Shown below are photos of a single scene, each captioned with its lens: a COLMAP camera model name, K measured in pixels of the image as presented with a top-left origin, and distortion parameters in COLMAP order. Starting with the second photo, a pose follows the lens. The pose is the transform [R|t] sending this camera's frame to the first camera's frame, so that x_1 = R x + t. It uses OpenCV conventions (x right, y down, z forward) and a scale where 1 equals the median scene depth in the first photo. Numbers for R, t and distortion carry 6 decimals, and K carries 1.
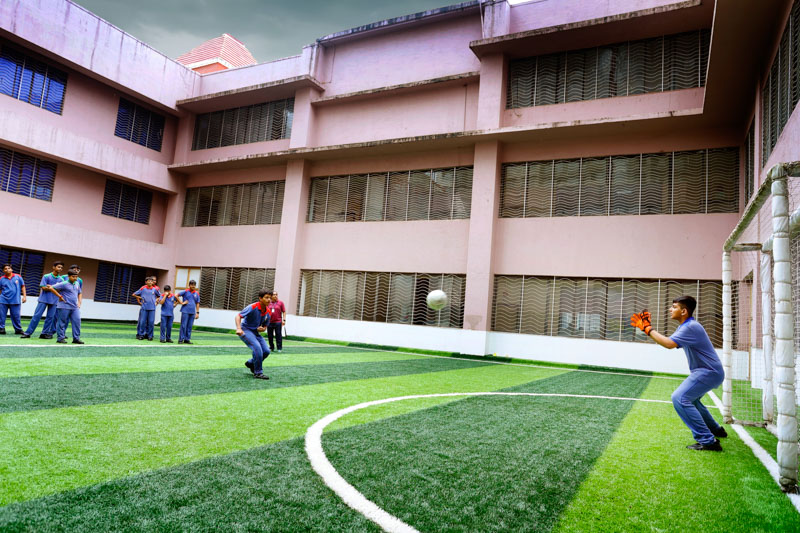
lens RADIAL K [[509.2, 0, 392.6], [0, 509.2, 270.0], [0, 0, 1]] dist [-0.007090, 0.002093]
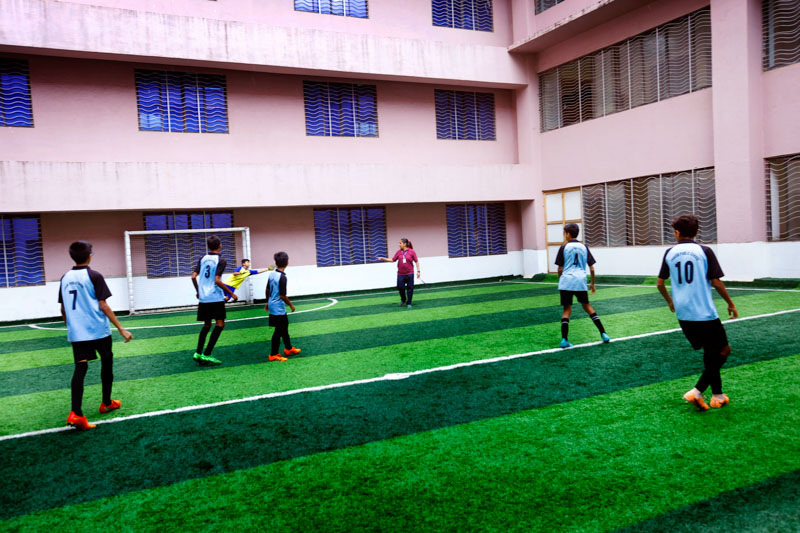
lens RADIAL K [[652.7, 0, 402.1], [0, 652.7, 271.1], [0, 0, 1]] dist [0.000030, 0.002422]
pose [[0.824433, -0.105058, -0.556123, -0.111077], [0.179059, 0.980563, 0.080208, -0.007806], [0.536888, -0.165705, 0.827220, 0.163249]]
